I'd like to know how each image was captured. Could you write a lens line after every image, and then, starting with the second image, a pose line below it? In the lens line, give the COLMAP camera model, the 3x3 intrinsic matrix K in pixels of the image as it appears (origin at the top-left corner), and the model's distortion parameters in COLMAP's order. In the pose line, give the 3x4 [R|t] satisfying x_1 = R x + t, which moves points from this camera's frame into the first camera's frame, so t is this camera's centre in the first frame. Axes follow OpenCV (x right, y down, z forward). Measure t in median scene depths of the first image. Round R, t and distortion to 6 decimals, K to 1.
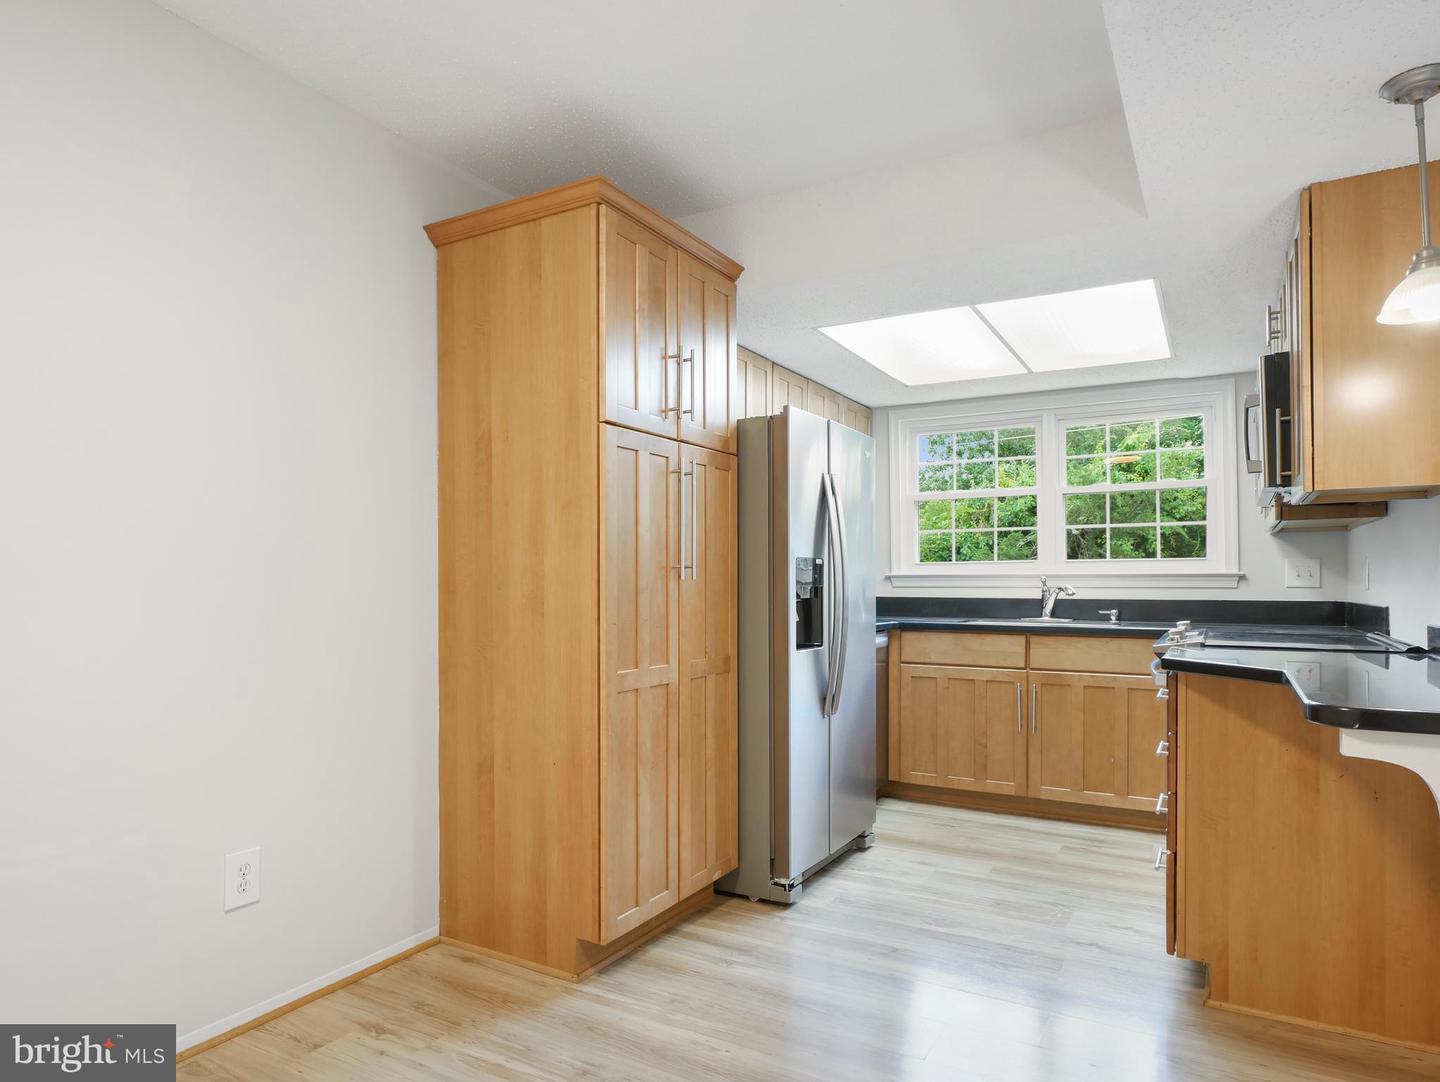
lens RADIAL K [[890.0, 0, 713.3], [0, 890.0, 581.9], [0, 0, 1]] dist [-0.000794, -0.001106]
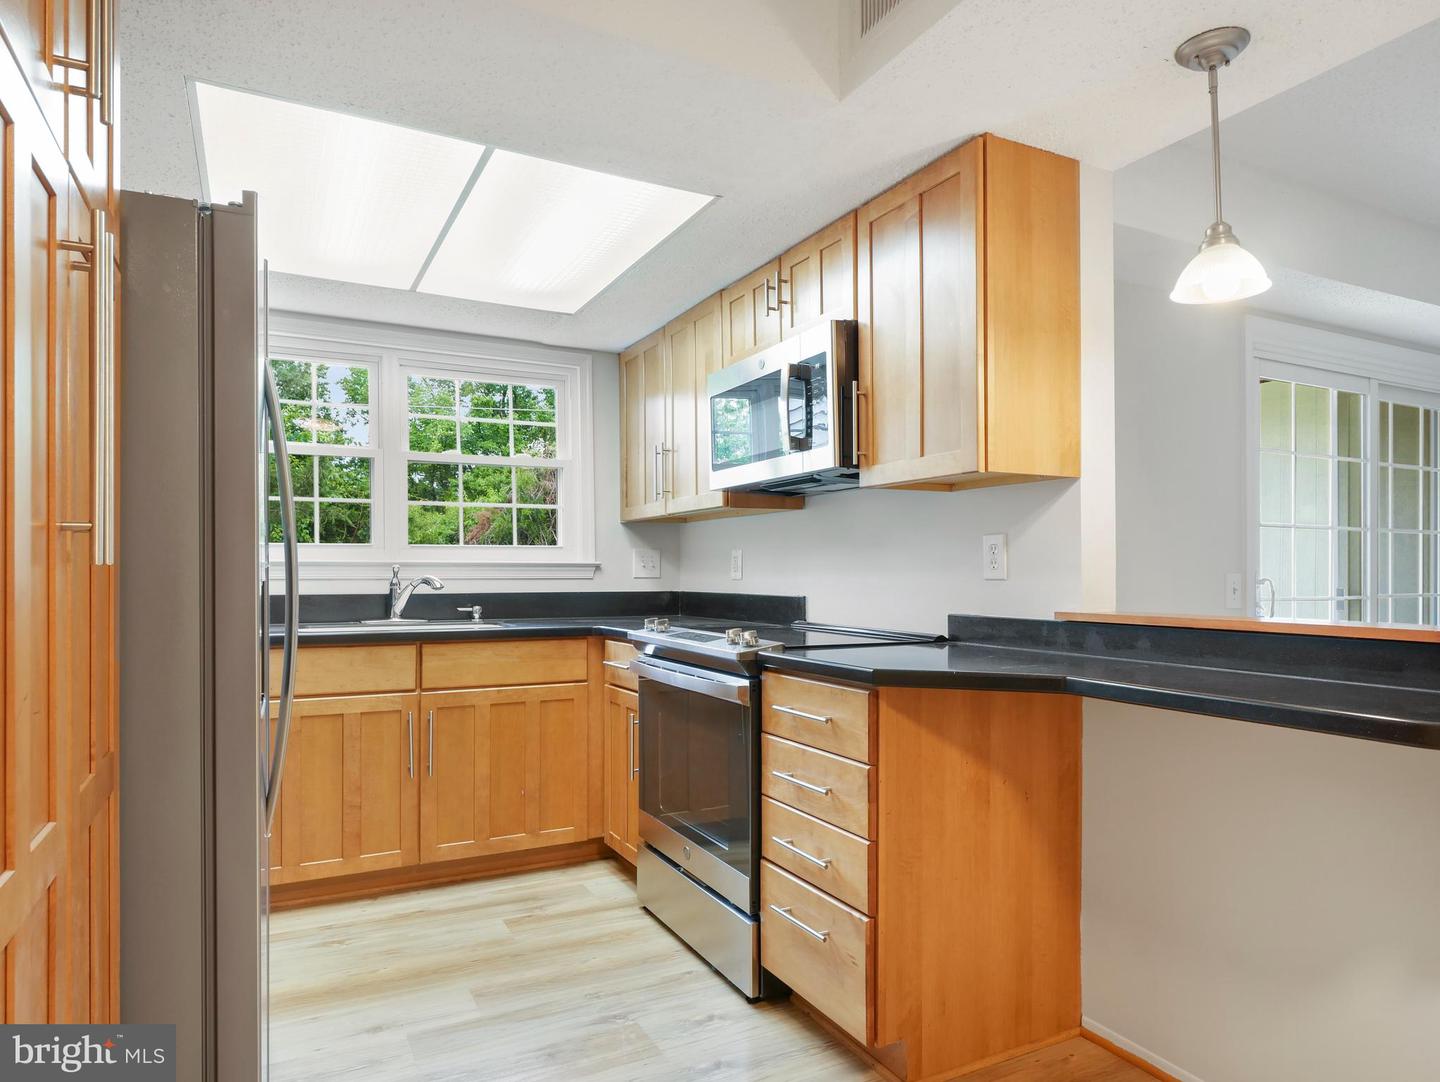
lens RADIAL K [[878.8, 0, 706.9], [0, 878.8, 571.0], [0, 0, 1]] dist [-0.001610, -0.000618]
pose [[0.551432, 0.001825, 0.834218, -0.133924], [-0.000461, 0.999998, -0.001882, 0.000140], [-0.834220, 0.000653, 0.551432, 0.437928]]
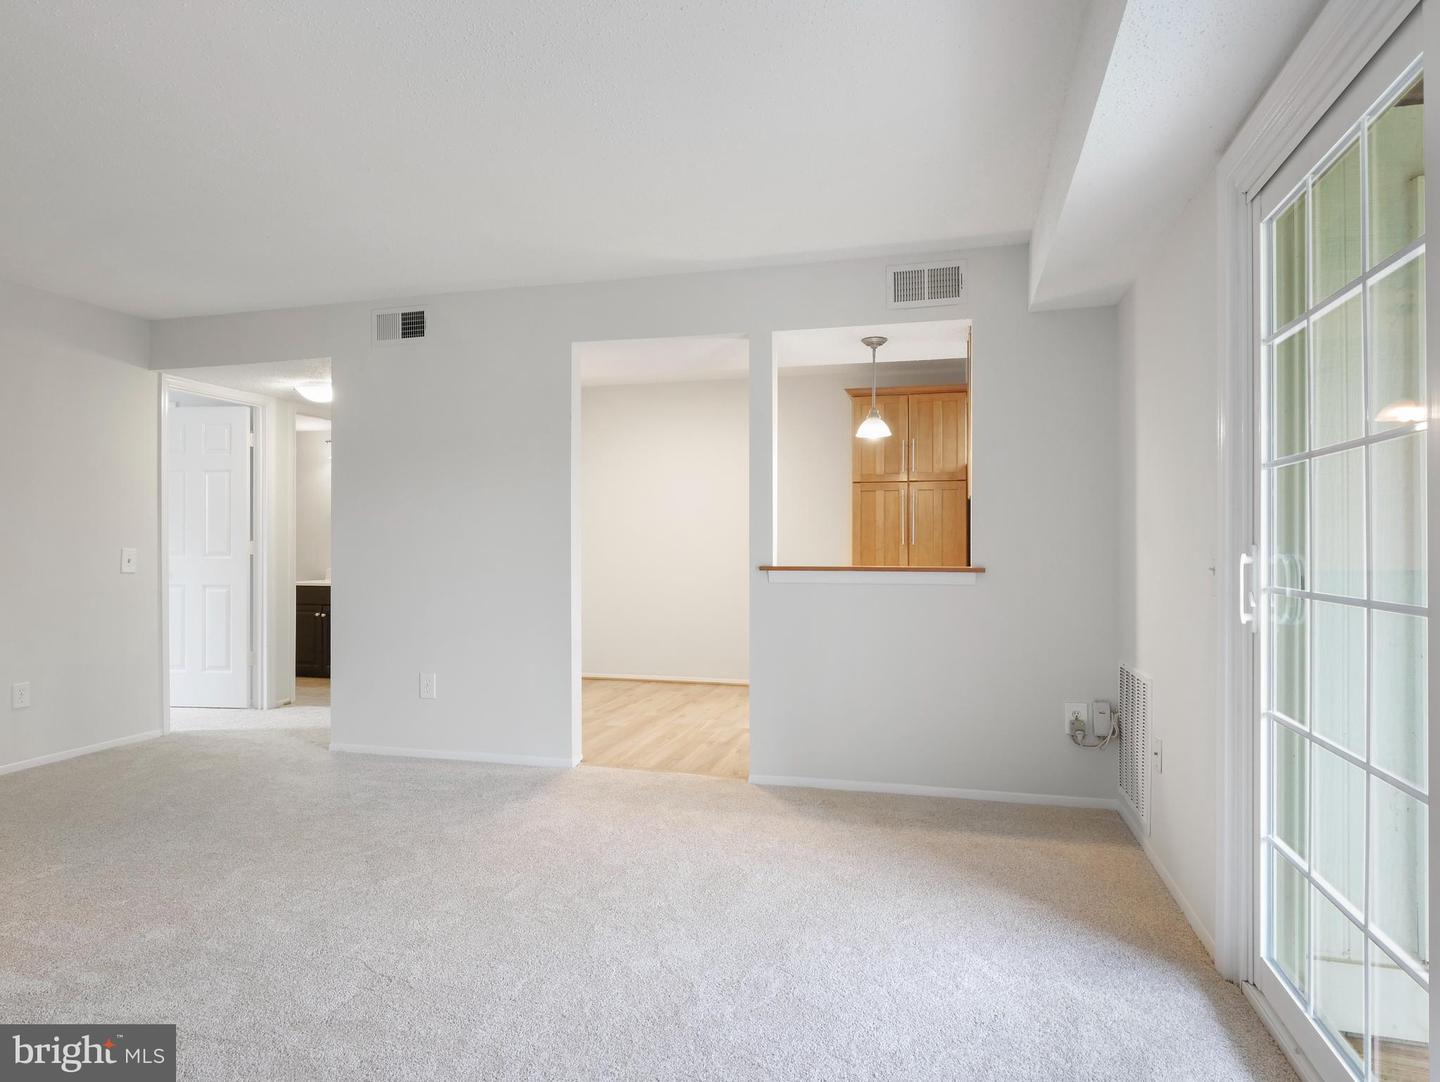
lens RADIAL K [[872.8, 0, 713.2], [0, 872.8, 550.4], [0, 0, 1]] dist [-0.003132, -0.002842]
pose [[0.250721, 0.005349, -0.968045, 1.405925], [-0.000679, 0.999985, 0.005350, 0.000405], [0.968059, -0.000684, 0.250721, -0.009669]]
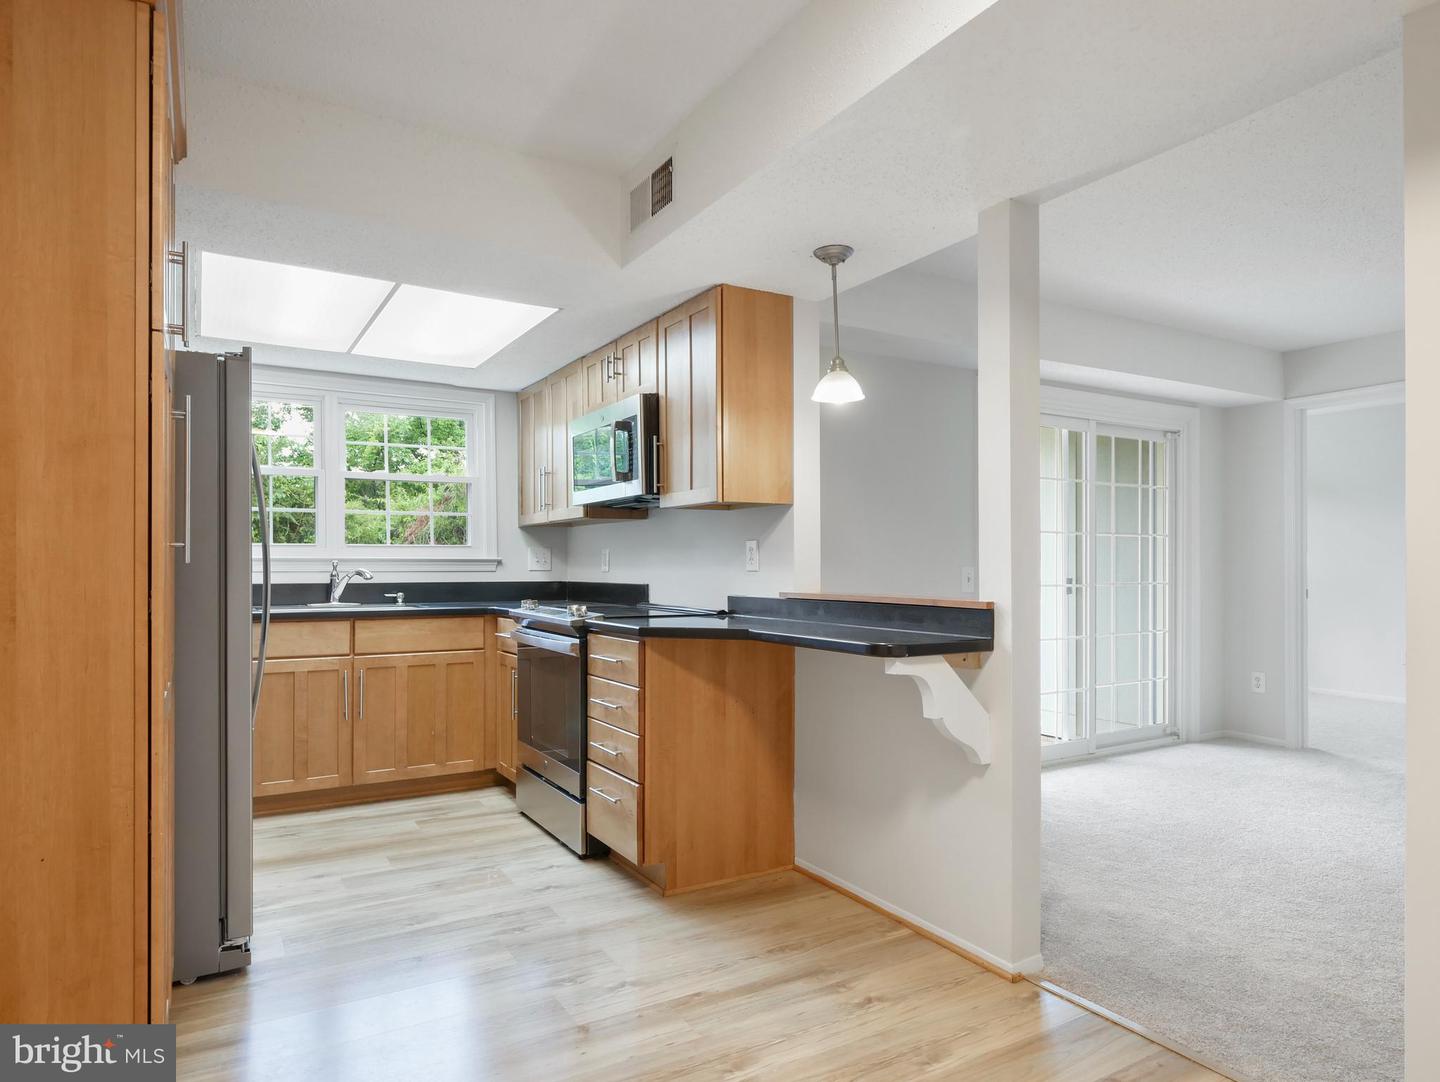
lens RADIAL K [[874.3, 0, 711.5], [0, 874.3, 561.3], [0, 0, 1]] dist [-0.000939, -0.000198]
pose [[0.497218, 0.004700, 0.867613, -0.314516], [0.000137, 0.999985, -0.005495, -0.000277], [-0.867626, 0.002852, 0.497210, 0.192834]]
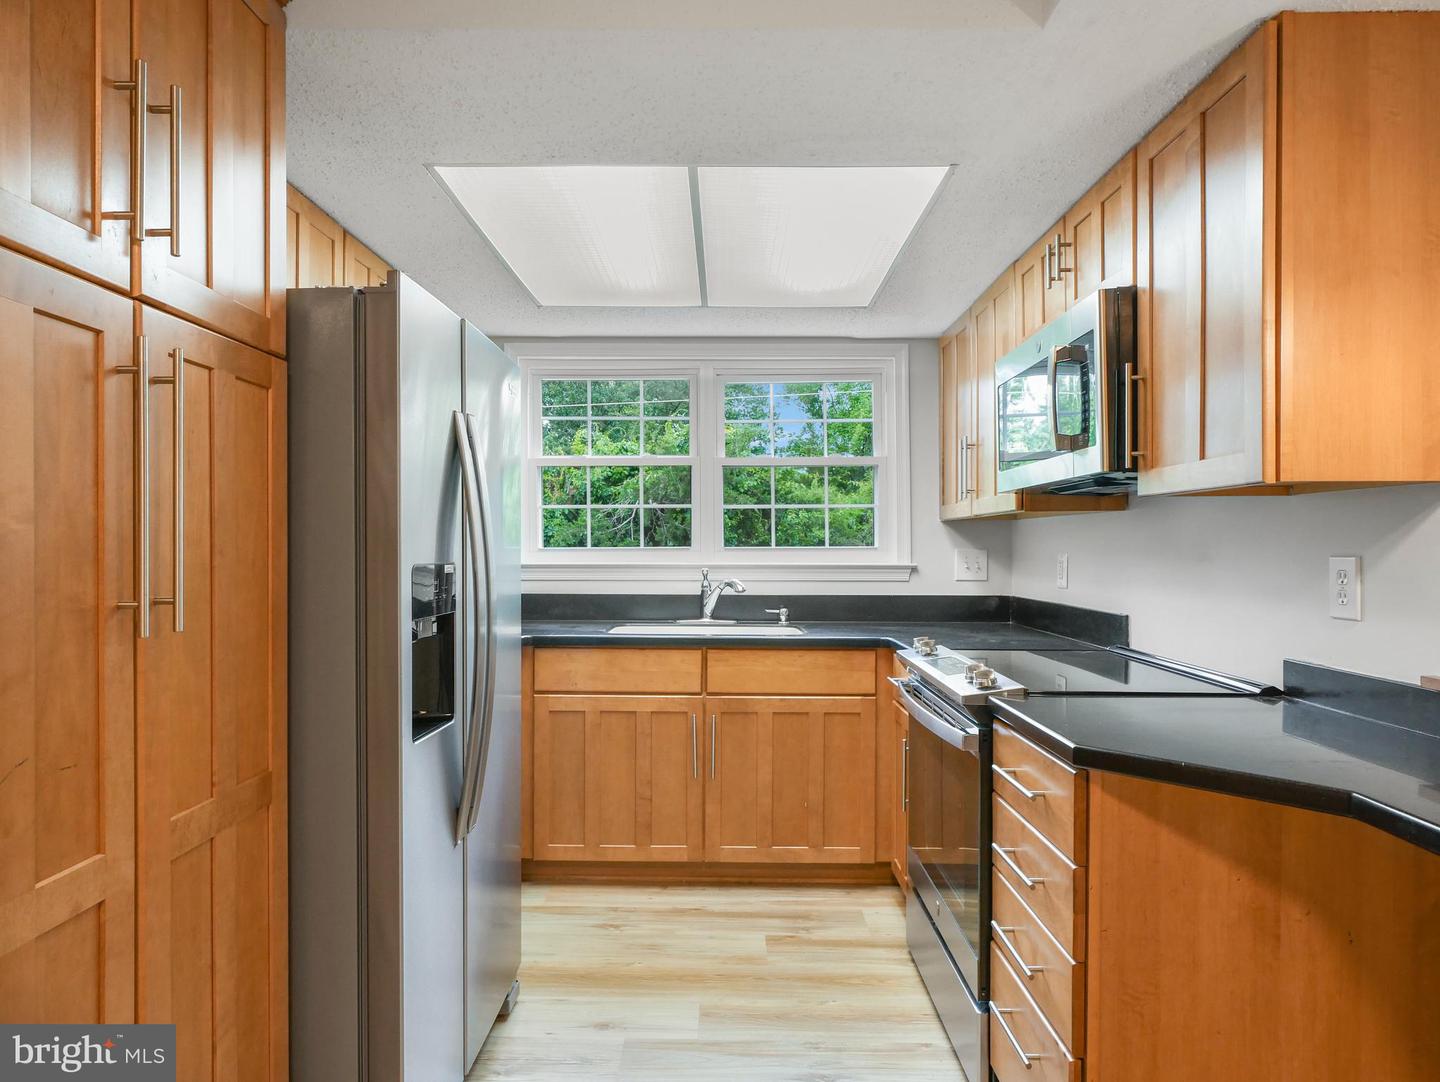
lens RADIAL K [[872.8, 0, 713.2], [0, 872.8, 550.4], [0, 0, 1]] dist [-0.003132, -0.002842]
pose [[0.877250, -0.000439, 0.480034, 0.001656], [-0.002762, 0.999978, 0.005962, -0.032428], [-0.480027, -0.006556, 0.877229, 0.374632]]
